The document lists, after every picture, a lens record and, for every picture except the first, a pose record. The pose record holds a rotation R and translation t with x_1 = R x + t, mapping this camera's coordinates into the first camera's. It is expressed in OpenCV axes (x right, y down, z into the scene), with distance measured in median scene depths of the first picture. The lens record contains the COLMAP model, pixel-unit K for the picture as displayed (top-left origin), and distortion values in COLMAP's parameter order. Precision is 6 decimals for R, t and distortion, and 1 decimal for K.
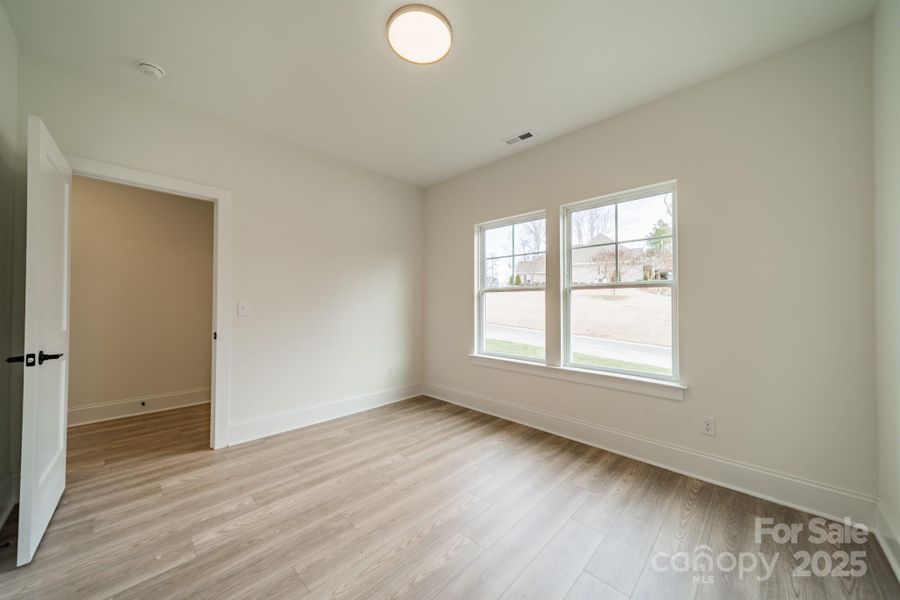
lens RADIAL K [[318.4, 0, 450.6], [0, 318.4, 299.2], [0, 0, 1]] dist [0.002222, 0.000143]
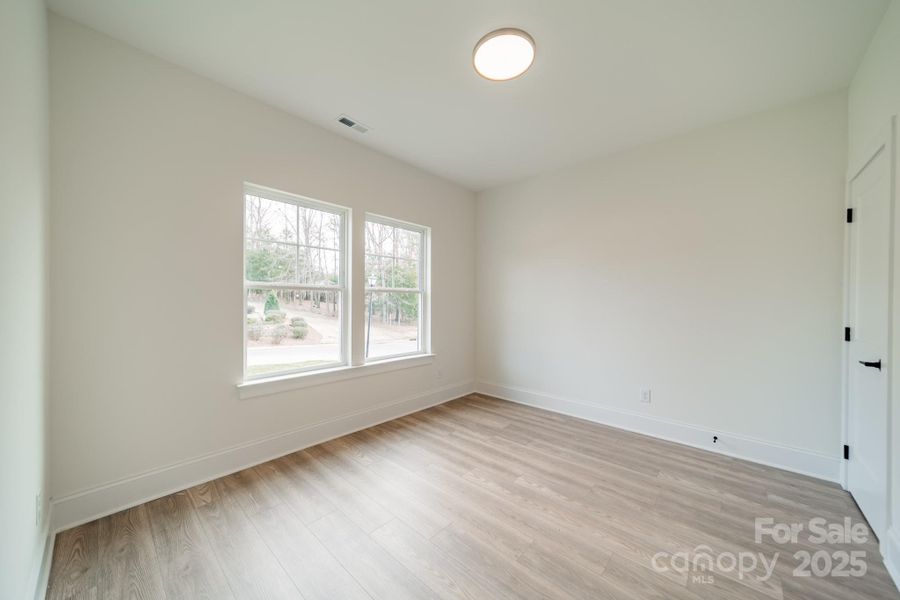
lens RADIAL K [[318.4, 0, 450.7], [0, 318.4, 302.1], [0, 0, 1]] dist [0.002222, 0.000143]
pose [[-0.027527, -0.009849, 0.999573, -0.794250], [-0.020041, 0.999756, 0.009299, -0.010957], [-0.999420, -0.019777, -0.027718, 0.817841]]
